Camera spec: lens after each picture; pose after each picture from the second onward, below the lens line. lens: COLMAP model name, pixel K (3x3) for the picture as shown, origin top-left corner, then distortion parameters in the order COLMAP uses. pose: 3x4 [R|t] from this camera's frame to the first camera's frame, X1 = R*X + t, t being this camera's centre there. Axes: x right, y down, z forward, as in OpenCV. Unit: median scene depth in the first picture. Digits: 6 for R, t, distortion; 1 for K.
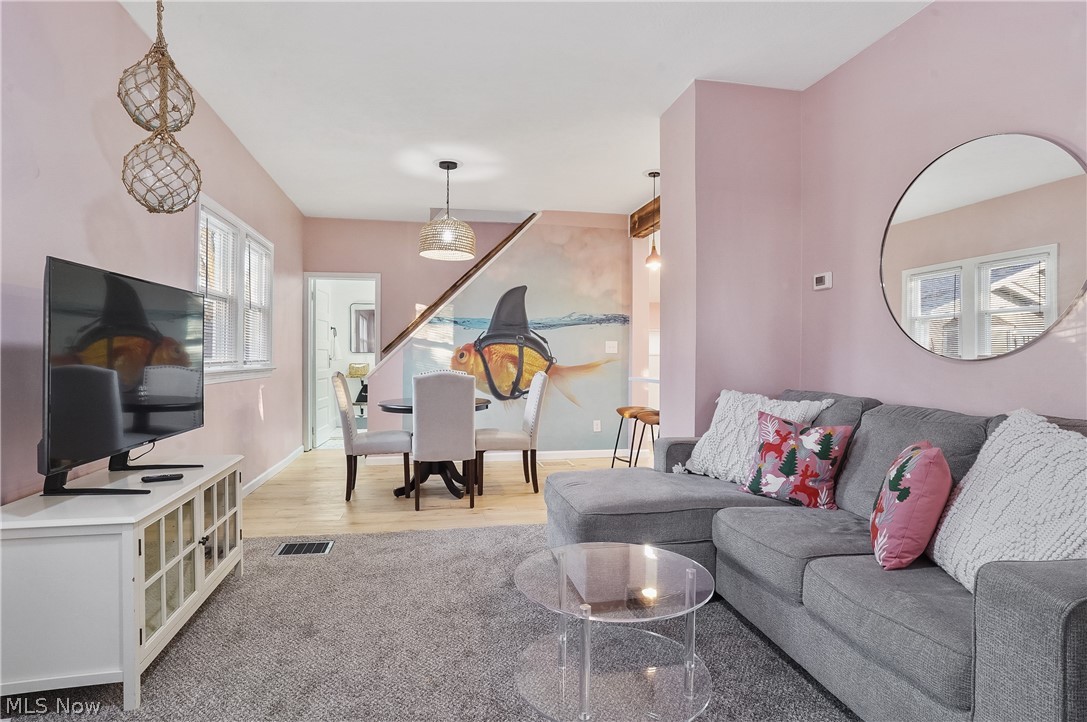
lens RADIAL K [[569.1, 0, 543.5], [0, 569.1, 361.0], [0, 0, 1]] dist [-0.080391, 0.037667]
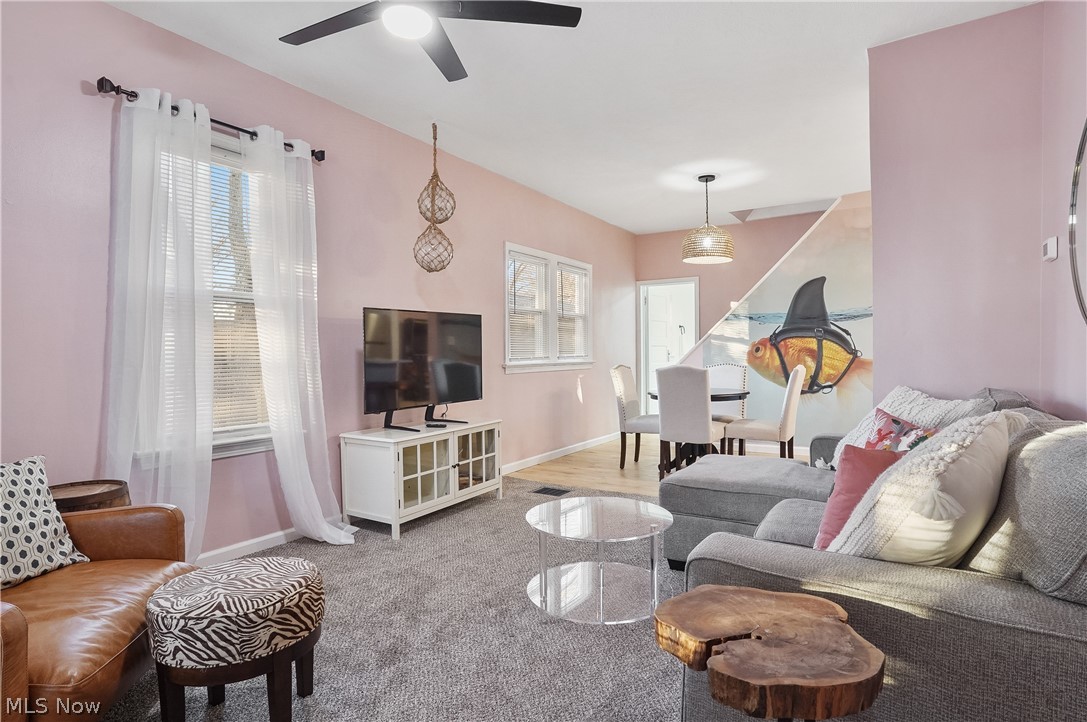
lens RADIAL K [[569.1, 0, 543.5], [0, 569.1, 361.0], [0, 0, 1]] dist [-0.080391, 0.037667]
pose [[0.729363, -0.000773, -0.684127, 0.275902], [0.008371, 0.999935, 0.007795, -0.000336], [0.684076, -0.011413, 0.729321, -0.021081]]
